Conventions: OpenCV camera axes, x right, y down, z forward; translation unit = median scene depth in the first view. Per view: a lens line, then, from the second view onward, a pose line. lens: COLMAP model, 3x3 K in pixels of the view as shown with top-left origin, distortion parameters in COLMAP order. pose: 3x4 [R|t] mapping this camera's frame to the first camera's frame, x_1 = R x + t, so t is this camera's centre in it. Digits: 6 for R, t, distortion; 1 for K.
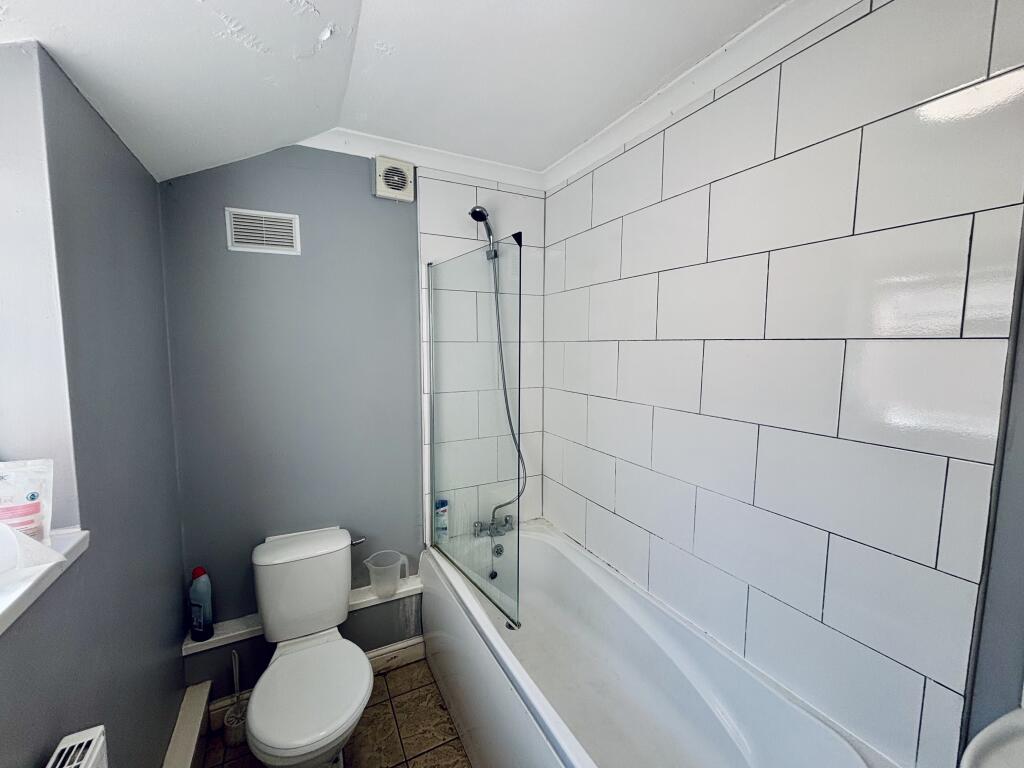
lens RADIAL K [[418.3, 0, 512.0], [0, 418.3, 384.0], [0, 0, 1]] dist [-0.006837, 0.003553]
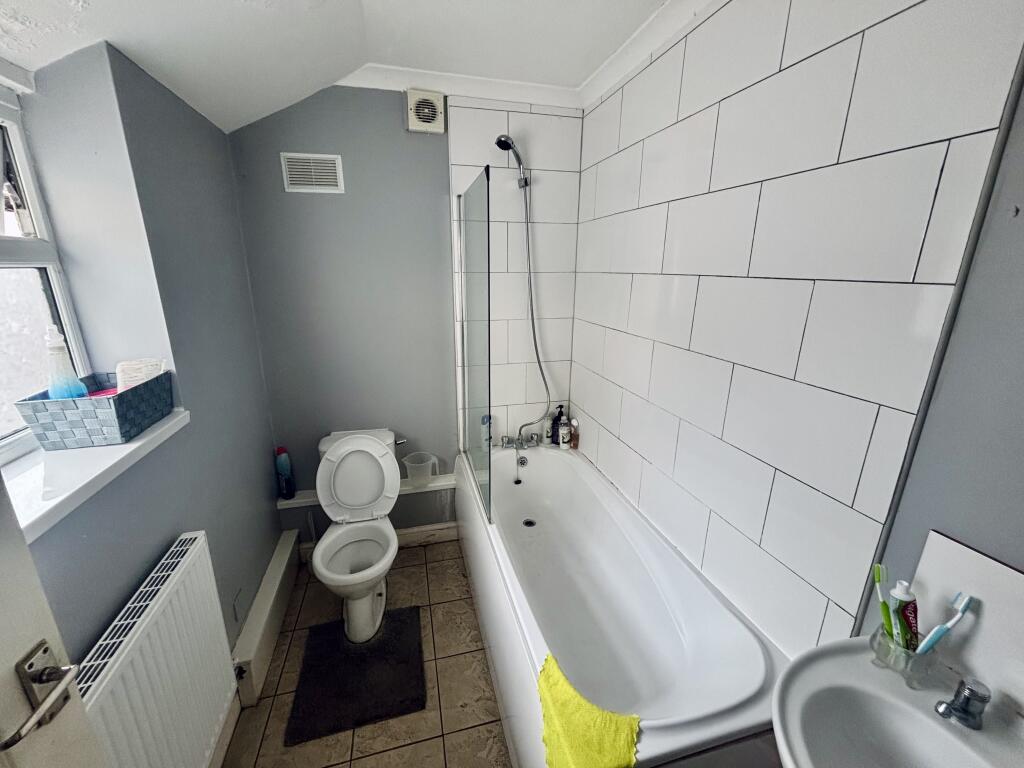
lens RADIAL K [[418.3, 0, 512.0], [0, 418.3, 384.0], [0, 0, 1]] dist [-0.006837, 0.003553]
pose [[0.976130, 0.062449, -0.208017, 0.190615], [-0.024546, 0.983355, 0.180031, -0.015321], [0.215797, -0.170628, 0.961414, -0.069736]]
